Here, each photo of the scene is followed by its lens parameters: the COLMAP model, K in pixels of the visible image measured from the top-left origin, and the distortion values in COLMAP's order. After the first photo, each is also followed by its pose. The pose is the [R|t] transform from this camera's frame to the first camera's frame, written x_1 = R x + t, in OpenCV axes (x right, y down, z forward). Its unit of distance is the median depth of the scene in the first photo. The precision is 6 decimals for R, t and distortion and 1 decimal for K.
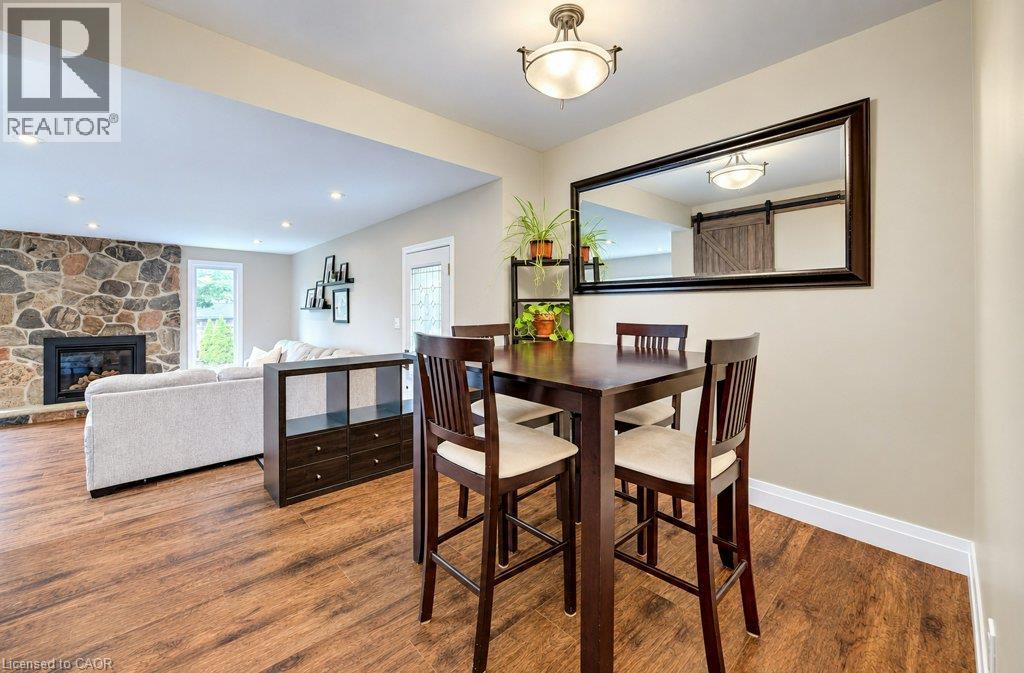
lens RADIAL K [[401.3, 0, 524.3], [0, 401.3, 306.5], [0, 0, 1]] dist [-0.000026, 0.000899]
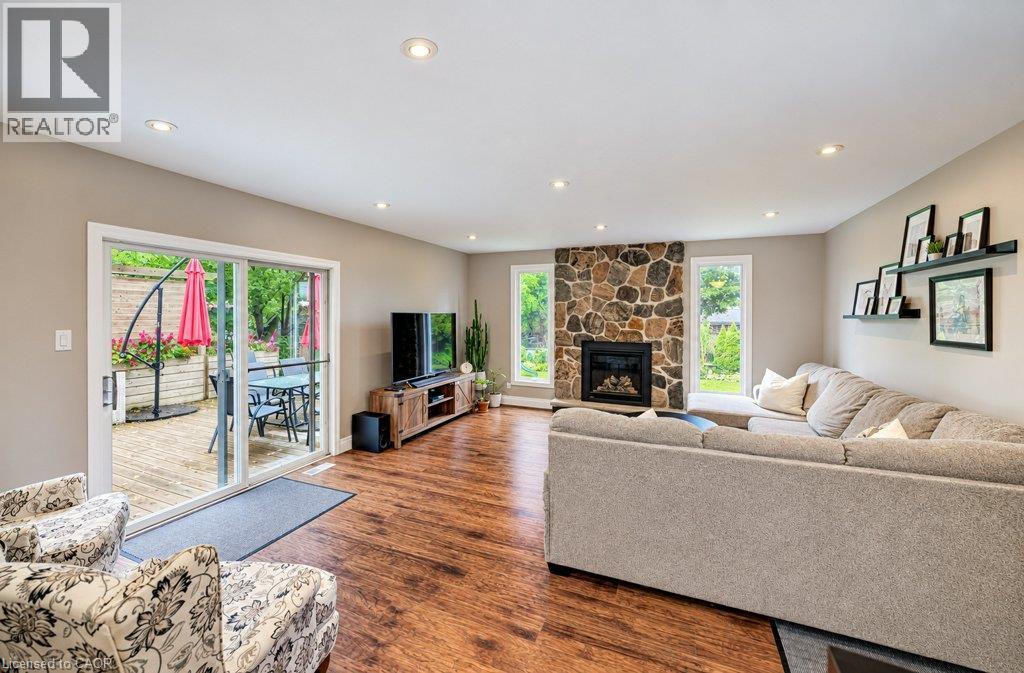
lens RADIAL K [[401.3, 0, 508.0], [0, 401.3, 314.2], [0, 0, 1]] dist [-0.000026, 0.000899]
pose [[0.393702, 0.002812, -0.919234, -0.230669], [0.000800, 0.999994, 0.003401, 0.000460], [0.919238, -0.002074, 0.393698, 0.342292]]
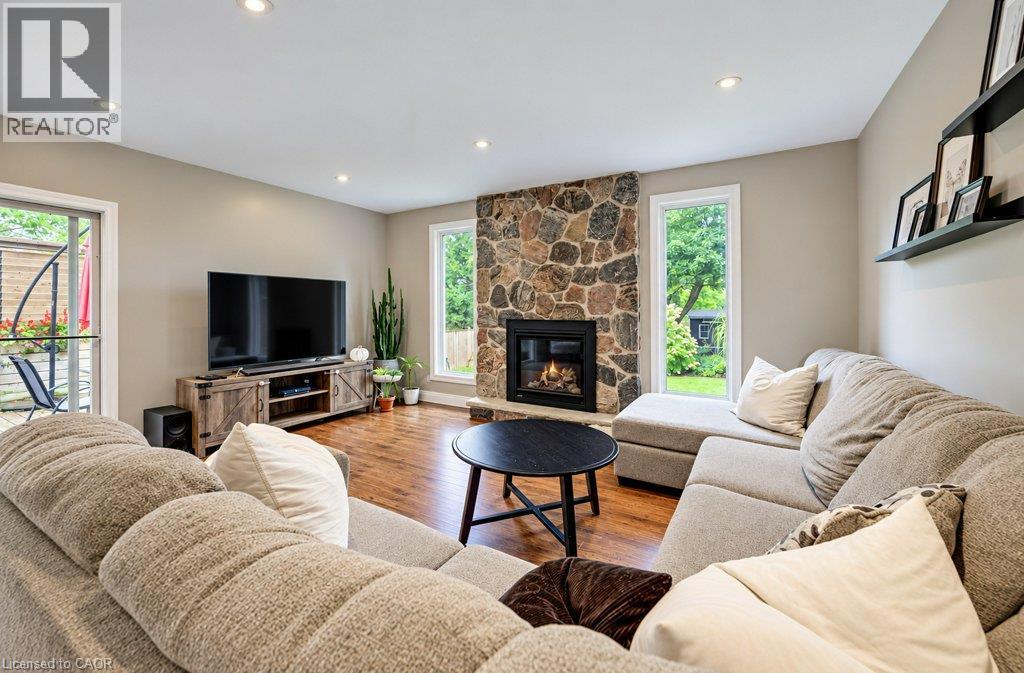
lens RADIAL K [[401.3, 0, 502.1], [0, 401.3, 312.5], [0, 0, 1]] dist [-0.000026, 0.000899]
pose [[0.261742, 0.005947, -0.965120, -0.366515], [0.003385, 0.999969, 0.007080, 0.052990], [0.965132, -0.005120, 0.261714, 0.706944]]
